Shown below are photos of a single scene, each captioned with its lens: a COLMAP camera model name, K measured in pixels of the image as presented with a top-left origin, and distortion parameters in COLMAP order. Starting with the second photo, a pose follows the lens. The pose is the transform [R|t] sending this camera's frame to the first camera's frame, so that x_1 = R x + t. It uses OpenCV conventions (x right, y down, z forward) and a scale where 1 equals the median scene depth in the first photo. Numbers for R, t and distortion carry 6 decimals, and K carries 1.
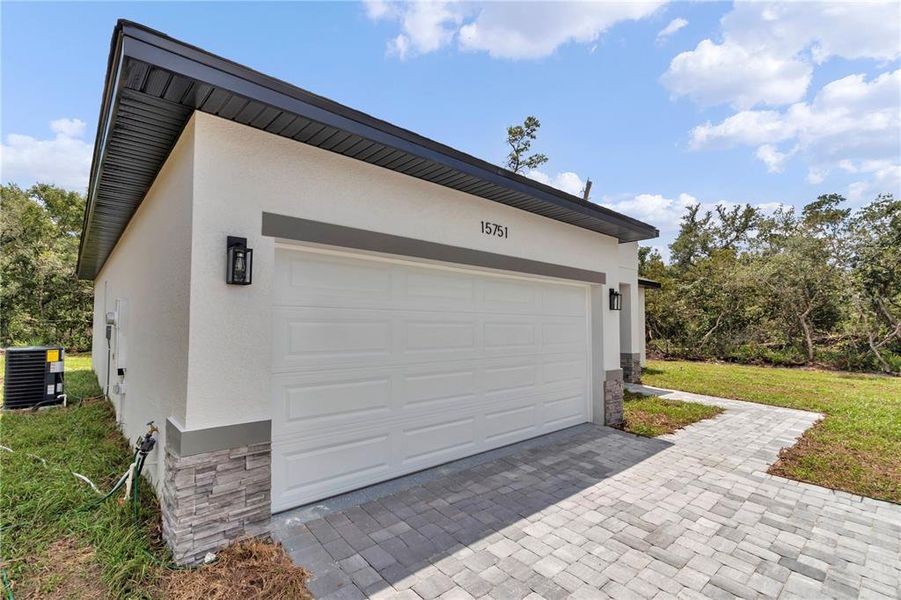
lens RADIAL K [[417.0, 0, 441.3], [0, 417.0, 316.5], [0, 0, 1]] dist [0.000449, -0.000427]
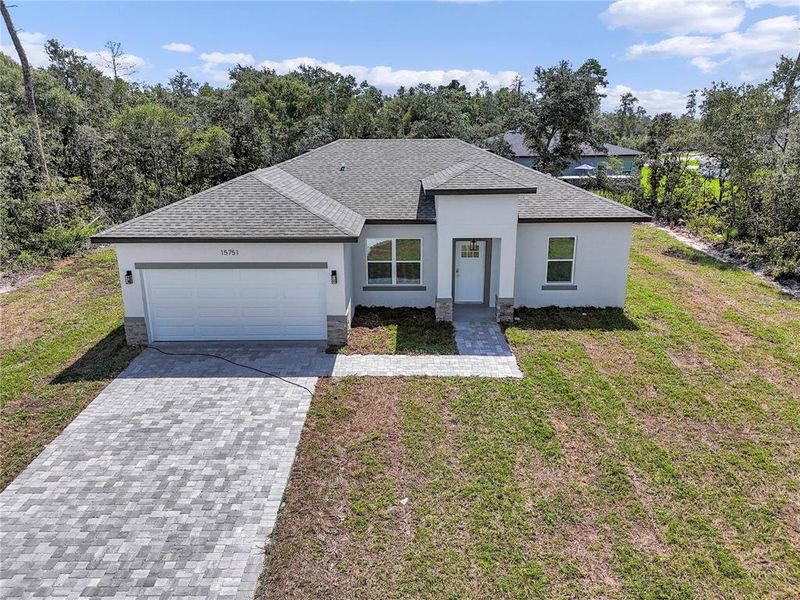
lens RADIAL K [[594.2, 0, 397.8], [0, 594.2, 301.2], [0, 0, 1]] dist [0.070875, -0.069186]
pose [[0.745538, 0.170197, -0.644365, 0.698640], [0.026450, 0.958525, 0.283779, -0.200192], [0.665938, -0.228612, 0.710115, -0.189782]]
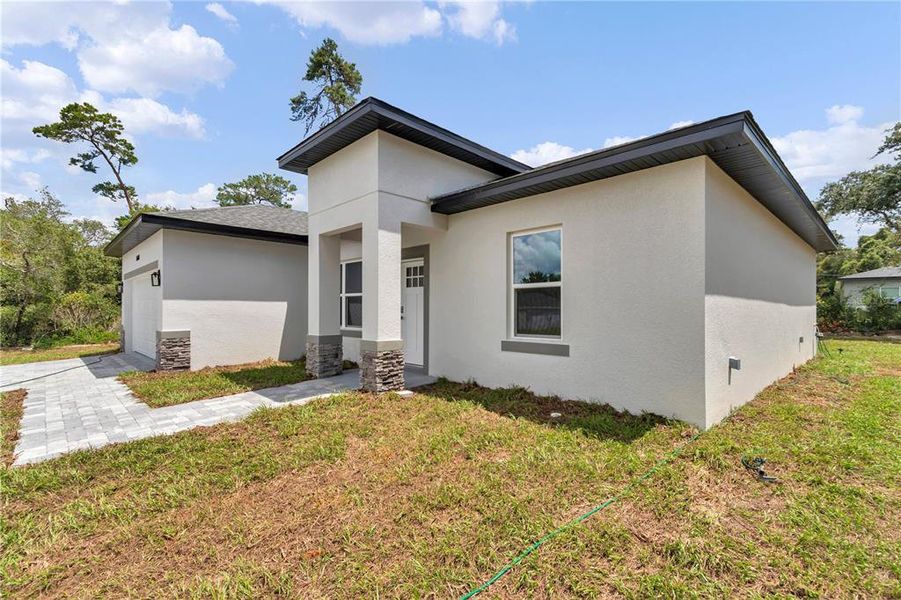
lens RADIAL K [[415.7, 0, 445.8], [0, 415.7, 308.4], [0, 0, 1]] dist [0.009832, -0.000167]
pose [[0.045929, -0.008124, -0.998912, 0.562837], [0.021834, 0.999736, -0.007126, 0.027932], [0.998706, -0.021483, 0.046094, 0.584804]]
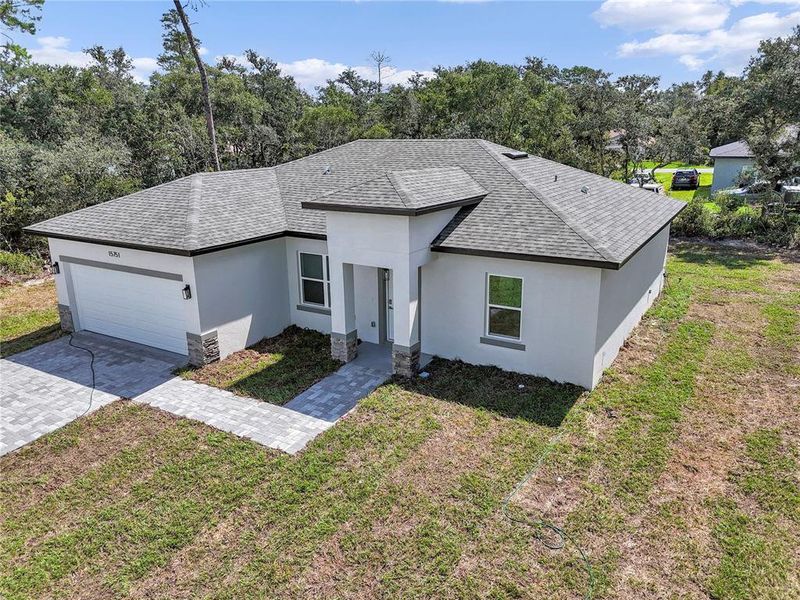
lens RADIAL K [[588.4, 0, 400.0], [0, 588.4, 300.0], [0, 0, 1]] dist [0.069716, -0.076536]
pose [[0.306860, 0.254019, -0.917230, 0.861407], [0.035310, 0.960023, 0.277683, -0.191265], [0.951099, -0.117598, 0.285623, 0.352177]]
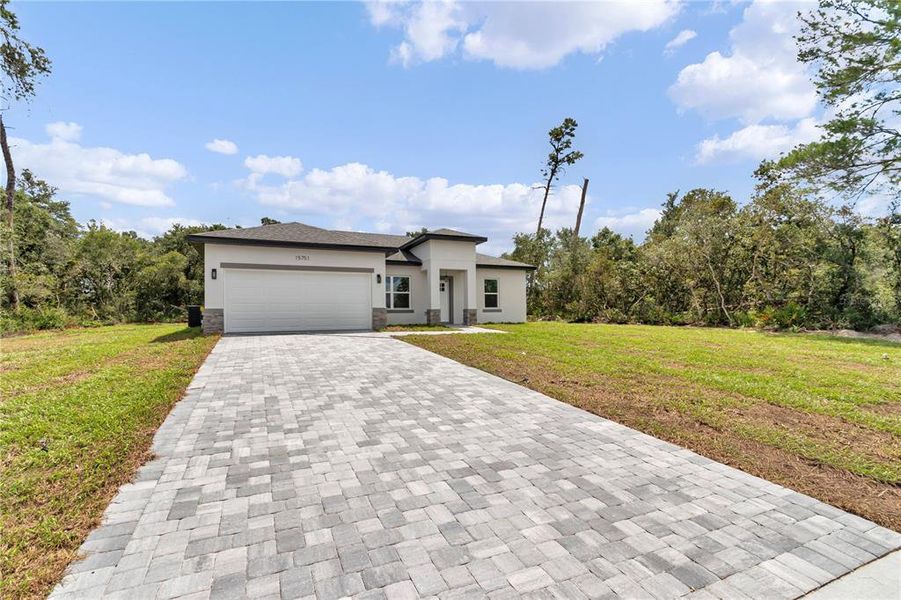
lens RADIAL K [[415.7, 0, 445.8], [0, 415.7, 308.4], [0, 0, 1]] dist [0.009832, -0.000167]
pose [[0.957949, -0.021554, -0.286129, 0.463731], [0.023849, 0.999705, 0.004538, 0.041454], [0.285947, -0.011171, 0.958180, -0.381549]]
